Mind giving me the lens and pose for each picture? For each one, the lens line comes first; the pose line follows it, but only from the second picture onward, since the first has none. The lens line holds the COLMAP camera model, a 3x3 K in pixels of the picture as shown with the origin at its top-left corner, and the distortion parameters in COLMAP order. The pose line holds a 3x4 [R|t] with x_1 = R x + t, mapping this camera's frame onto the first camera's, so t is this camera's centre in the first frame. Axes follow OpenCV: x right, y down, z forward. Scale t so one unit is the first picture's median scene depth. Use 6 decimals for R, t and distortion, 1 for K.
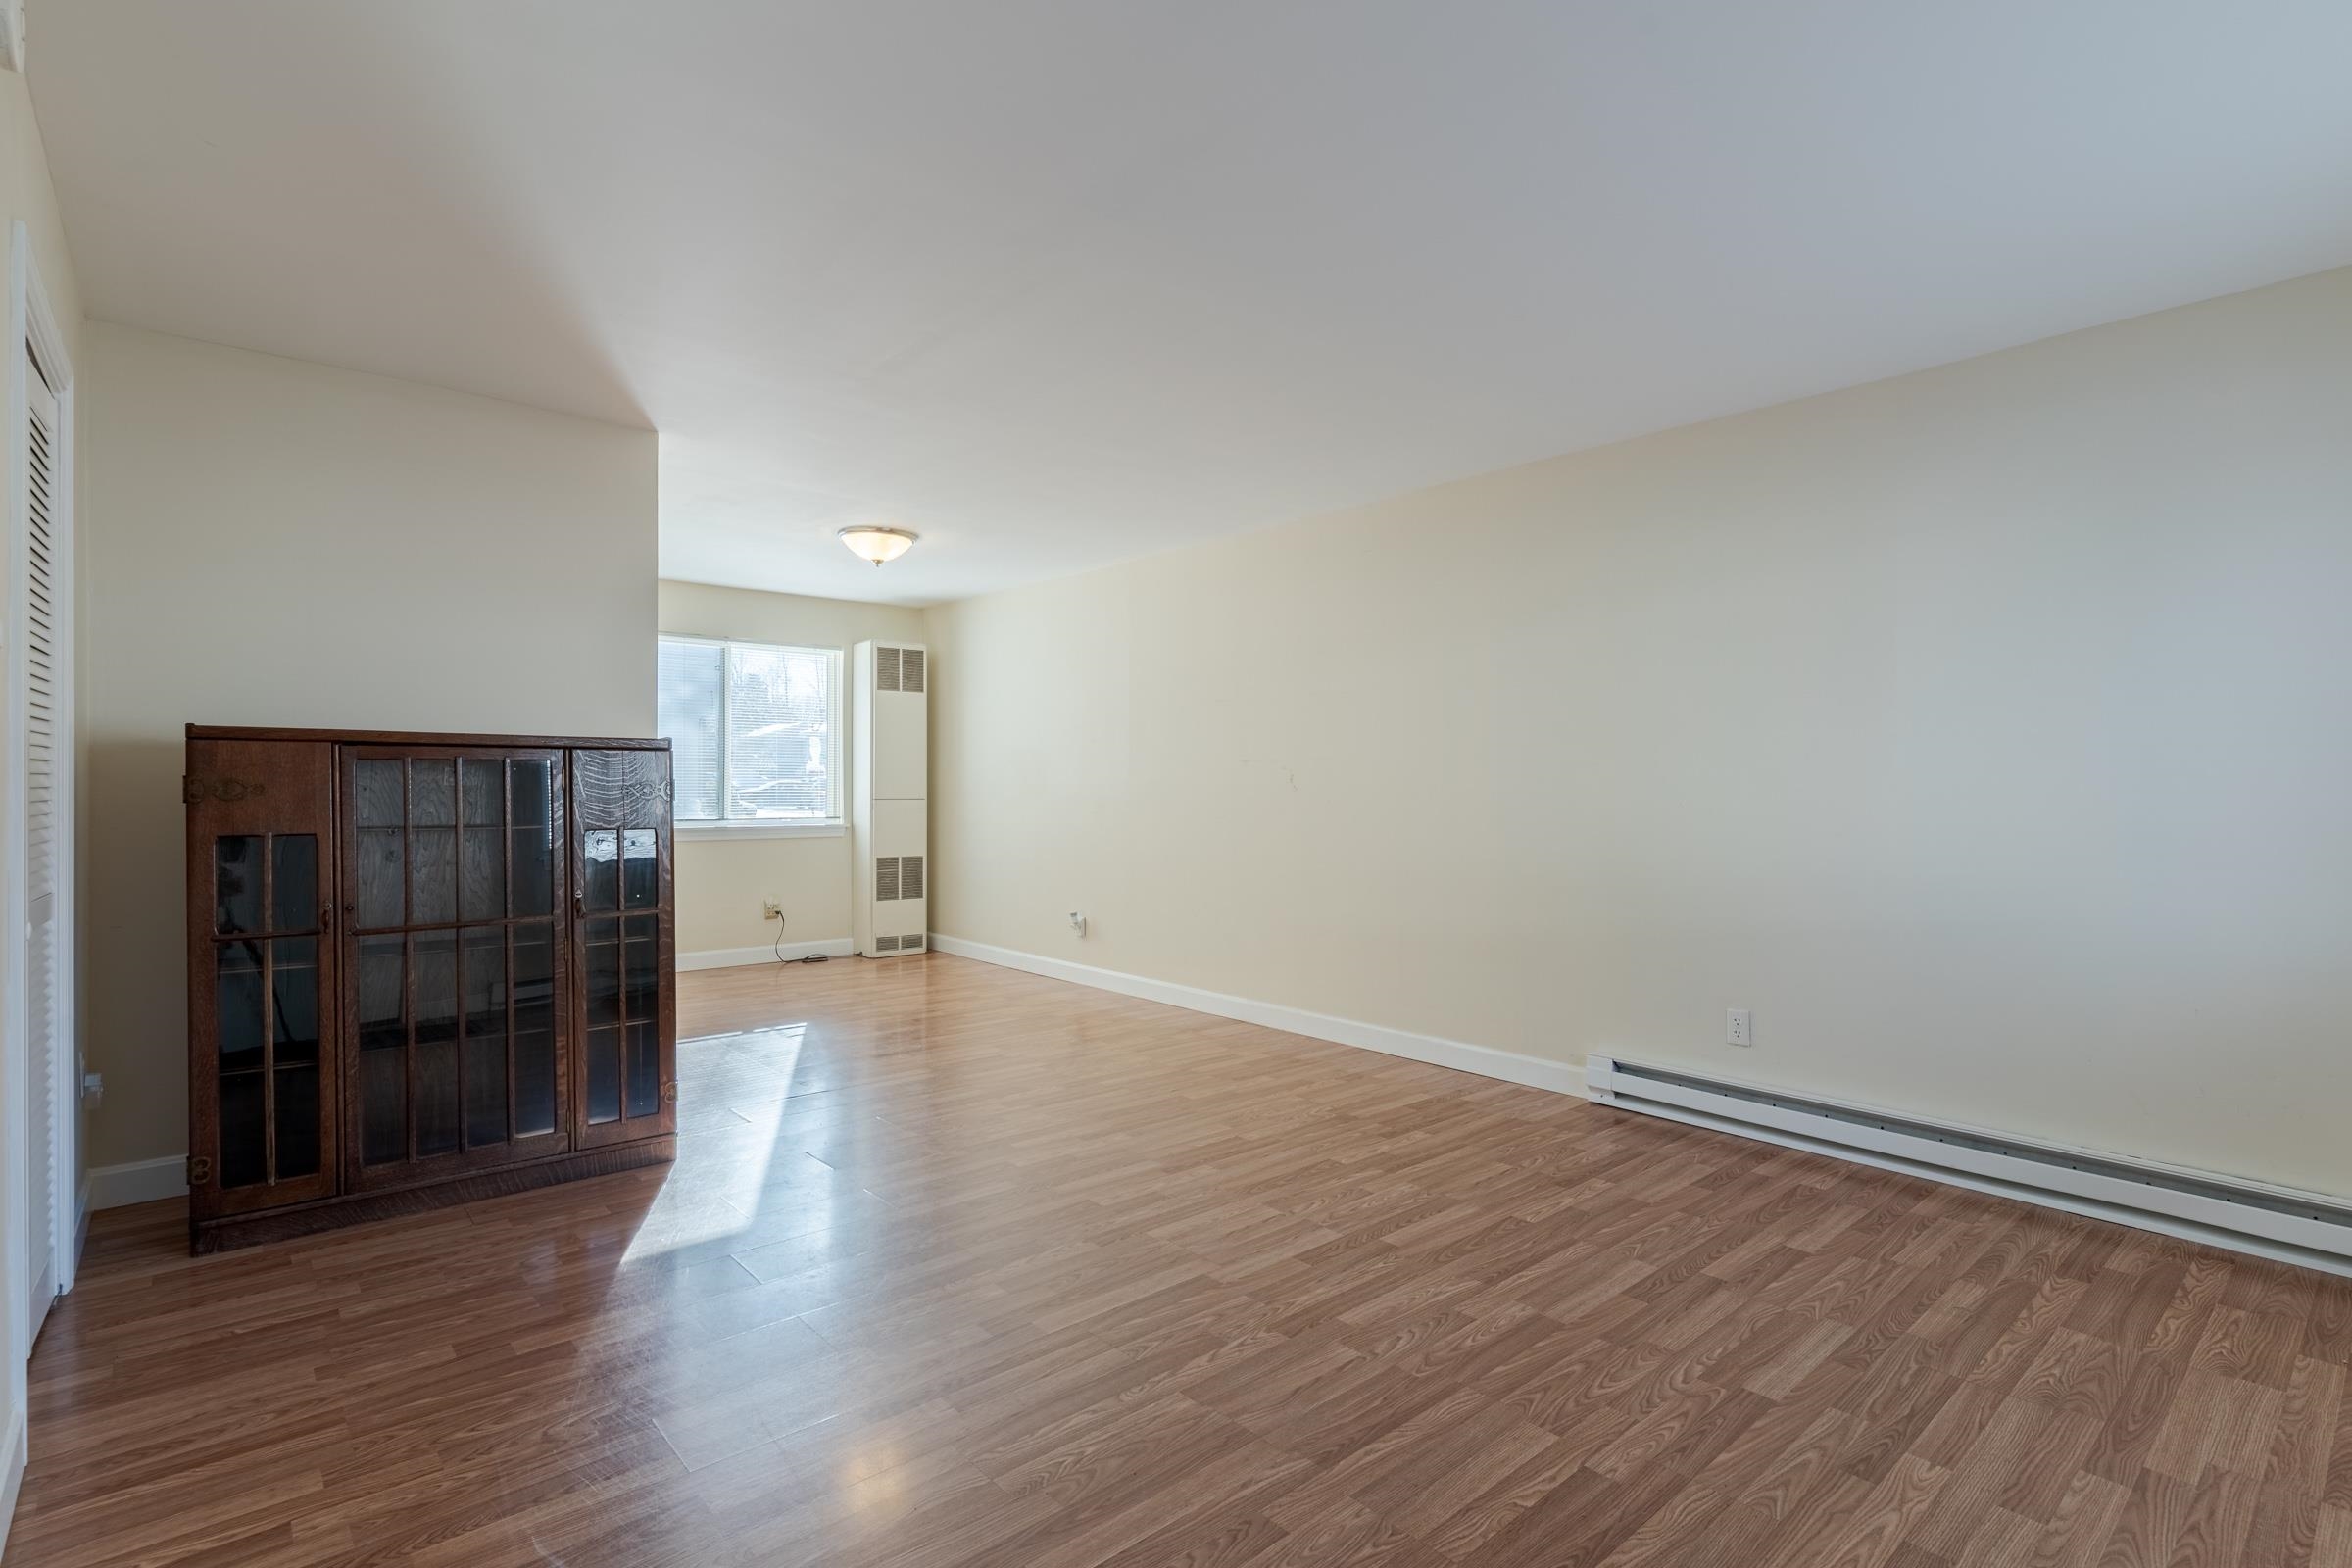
lens RADIAL K [[1134.2, 0, 1178.0], [0, 1134.2, 783.3], [0, 0, 1]] dist [0.000114, -0.000964]
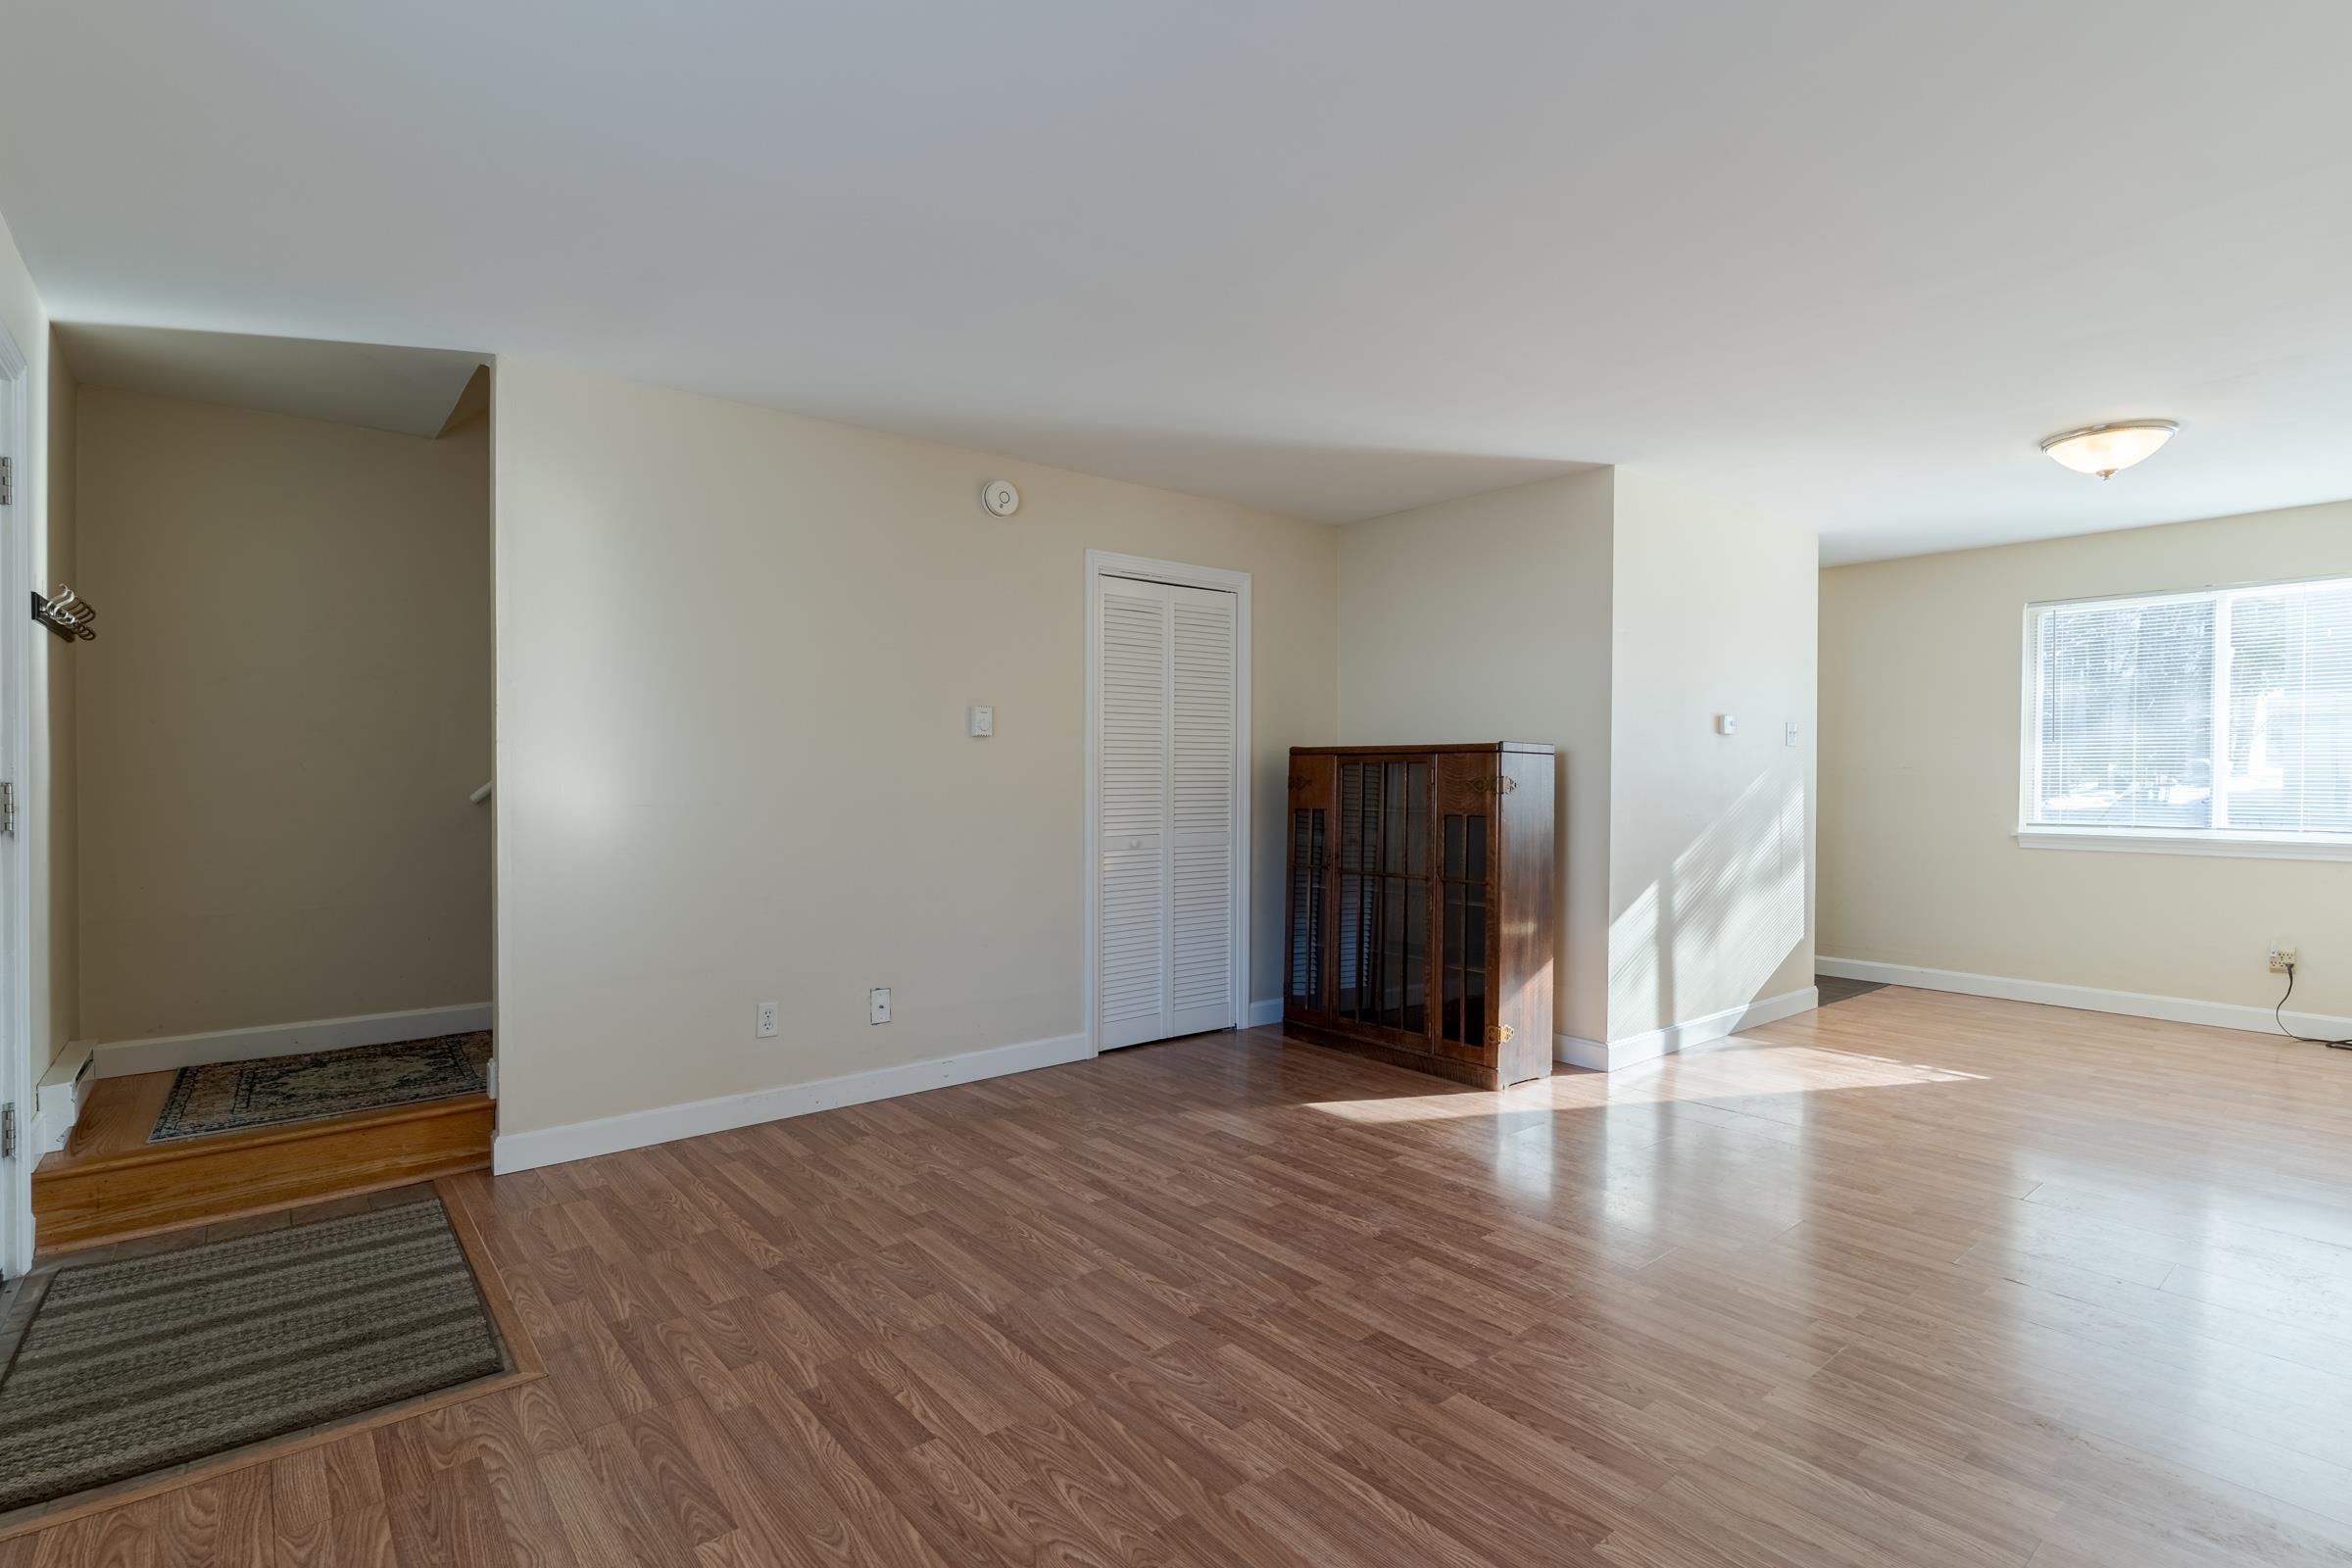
lens RADIAL K [[1134.2, 0, 1170.8], [0, 1134.2, 782.9], [0, 0, 1]] dist [0.000114, -0.000964]
pose [[-0.040674, 0.004920, -0.999160, 1.052547], [-0.001530, 0.999986, 0.004986, -0.002121], [0.999171, 0.001732, -0.040666, 0.955718]]
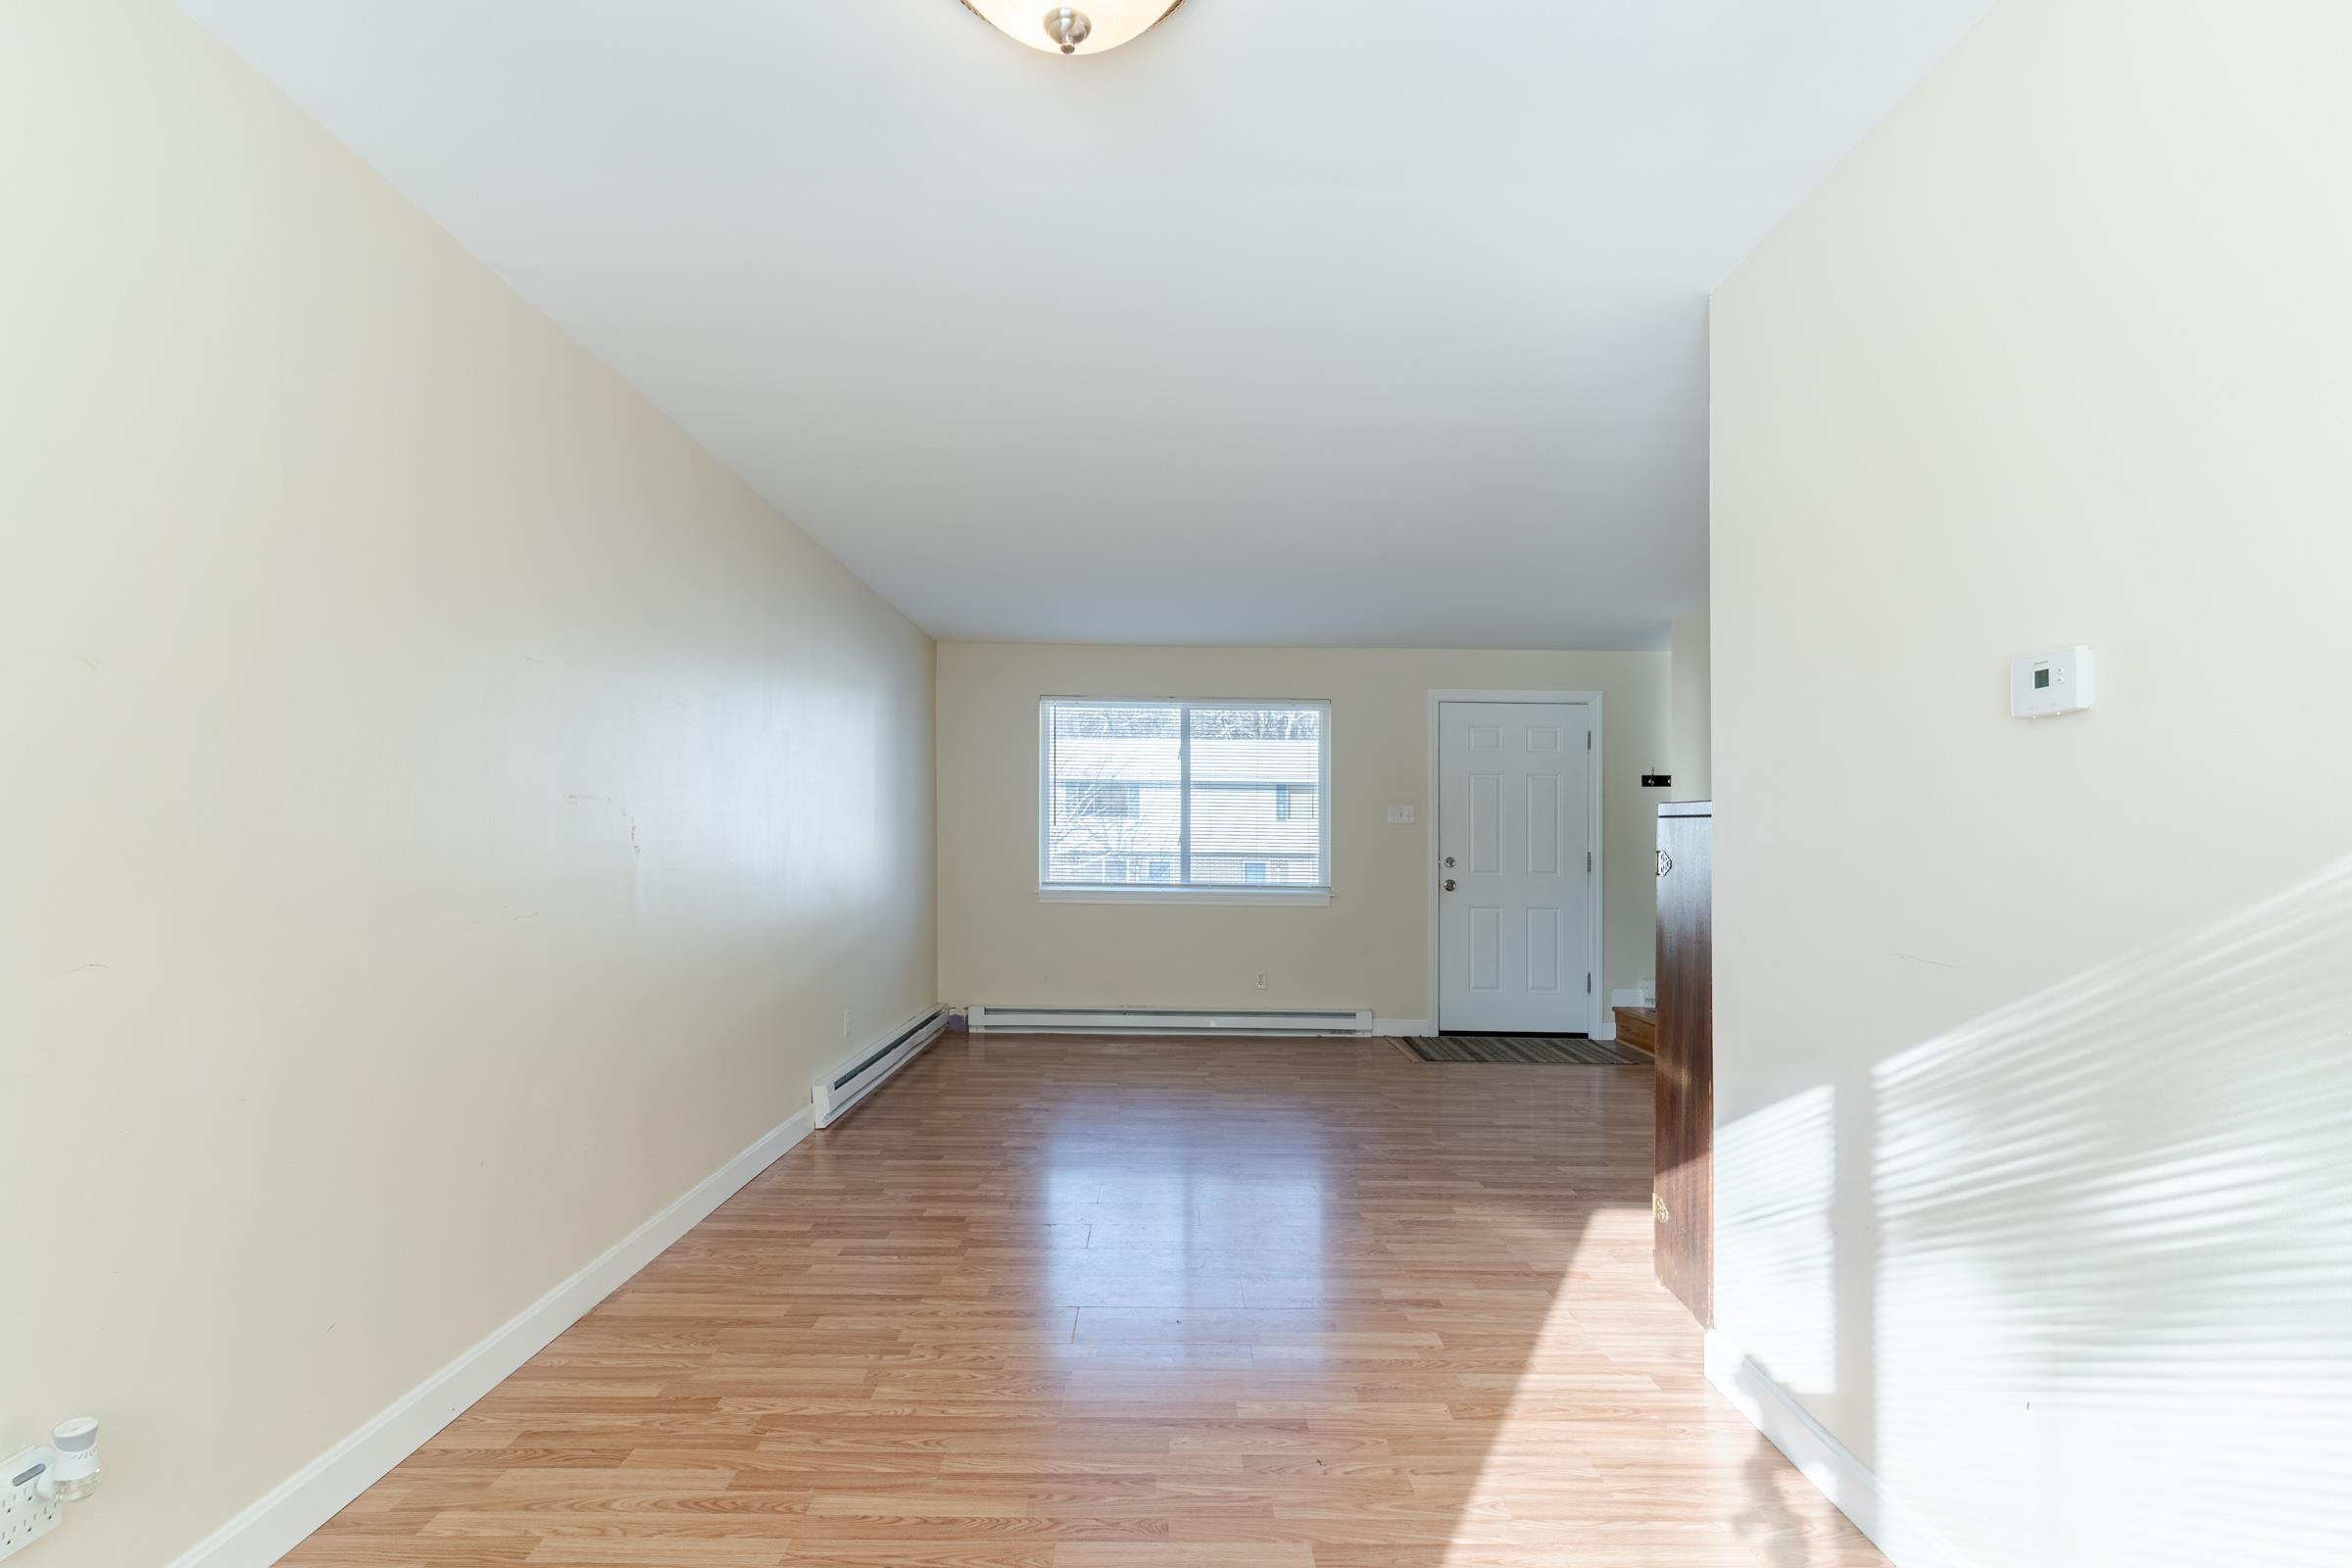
lens RADIAL K [[1134.2, 0, 1155.1], [0, 1134.2, 833.4], [0, 0, 1]] dist [0.000114, -0.000964]
pose [[-0.739670, 0.000256, 0.672969, -1.019684], [-0.007945, 0.999927, -0.009113, -0.005304], [-0.672922, -0.012087, -0.739614, 2.611139]]
